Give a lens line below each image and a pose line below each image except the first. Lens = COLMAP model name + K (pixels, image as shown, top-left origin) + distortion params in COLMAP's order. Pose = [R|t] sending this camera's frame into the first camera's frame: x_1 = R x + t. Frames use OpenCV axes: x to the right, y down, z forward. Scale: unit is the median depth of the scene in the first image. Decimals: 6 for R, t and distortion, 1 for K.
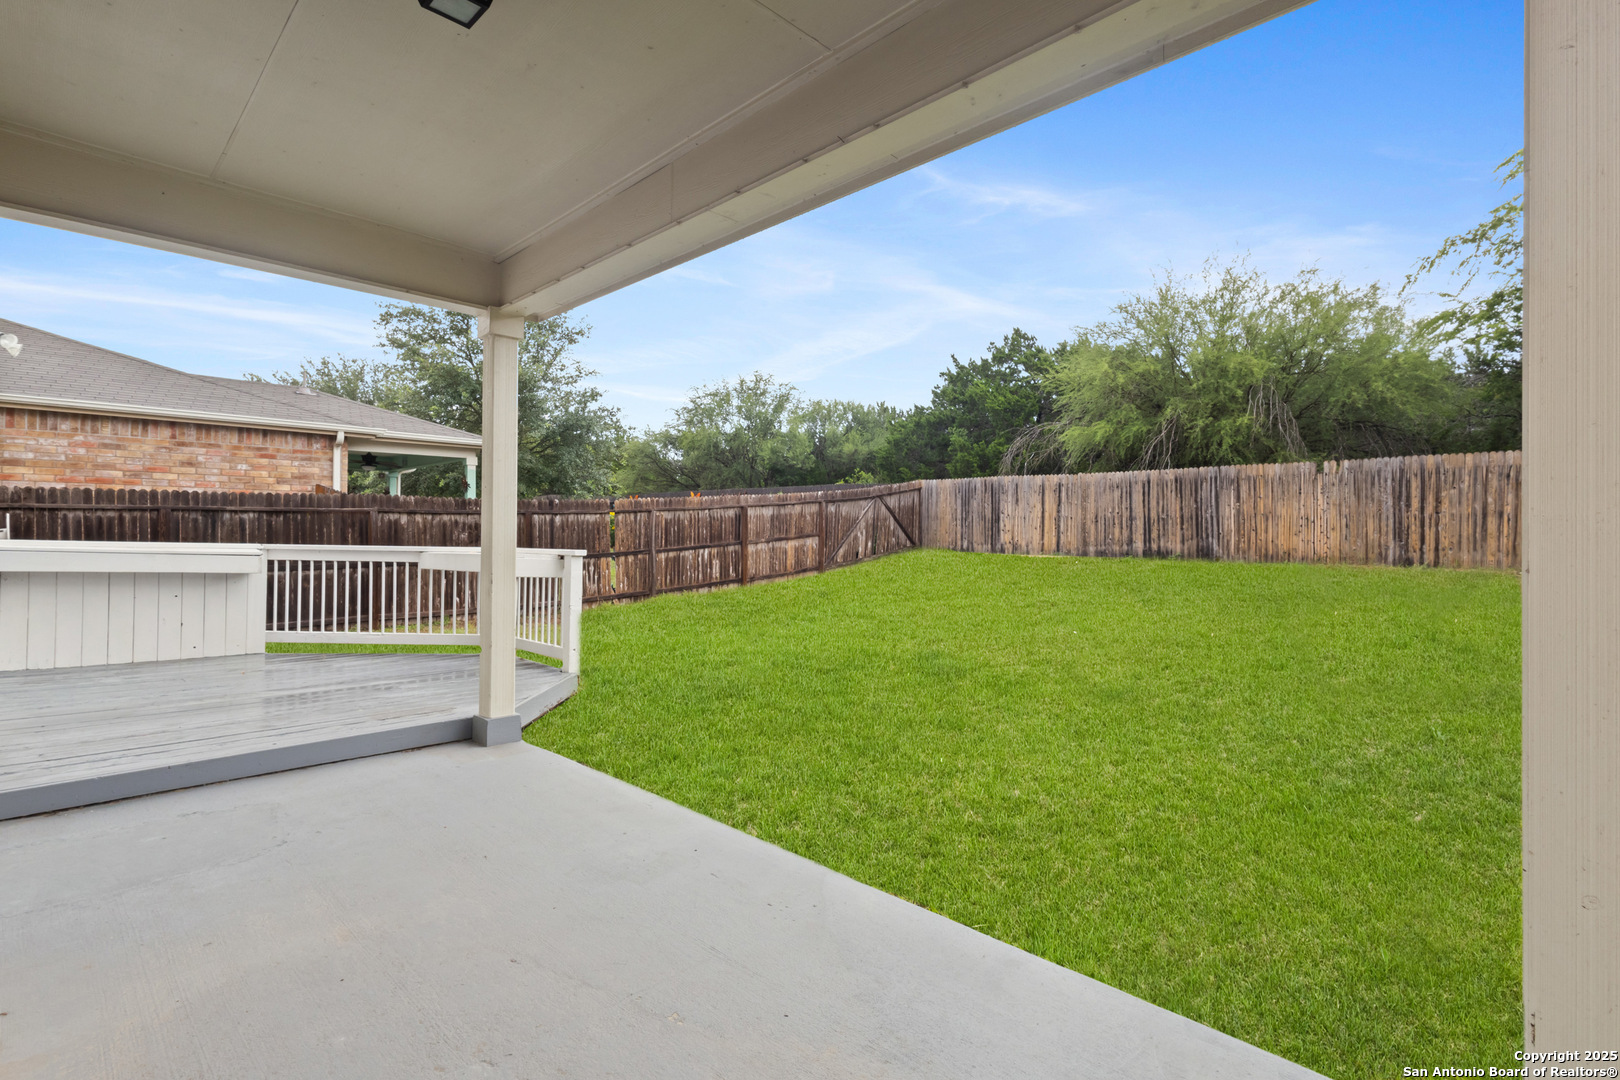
lens RADIAL K [[756.9, 0, 801.3], [0, 756.9, 543.3], [0, 0, 1]] dist [0.000354, 0.000198]
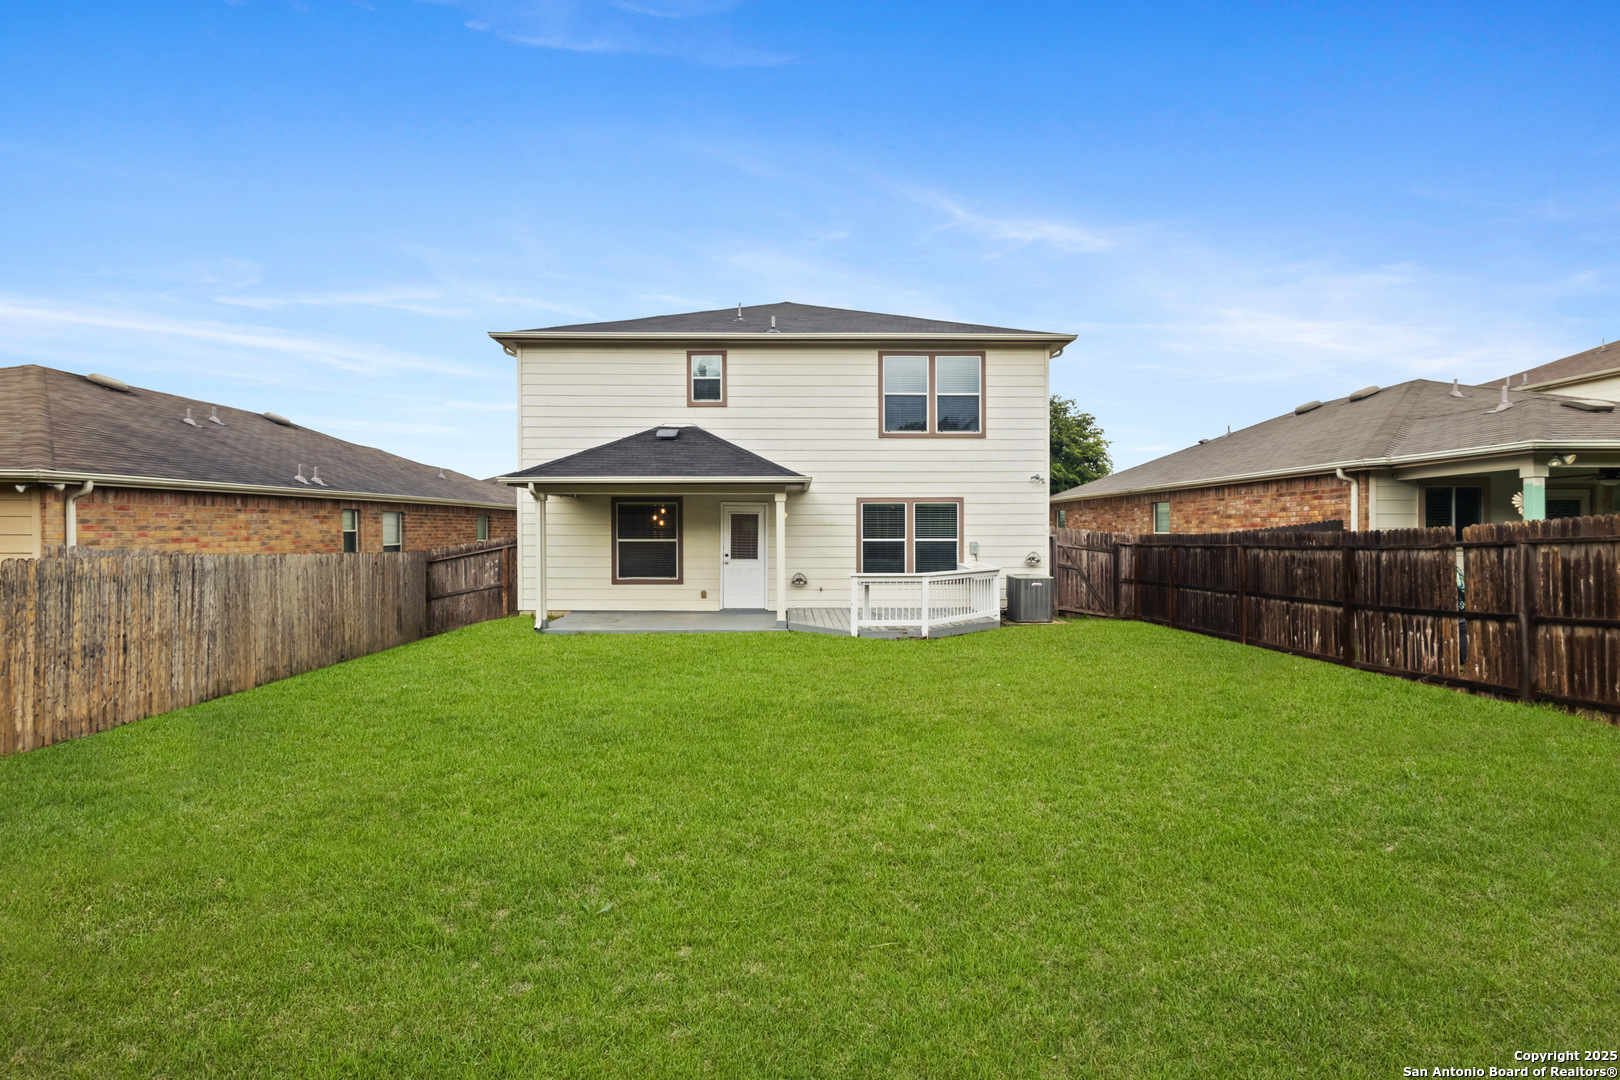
lens RADIAL K [[756.9, 0, 801.3], [0, 756.9, 543.3], [0, 0, 1]] dist [0.000354, 0.000198]
pose [[-0.716886, 0.012308, -0.697082, 0.683388], [-0.004519, 0.999741, 0.022299, -0.066233], [0.697176, 0.019137, -0.716644, 1.272416]]
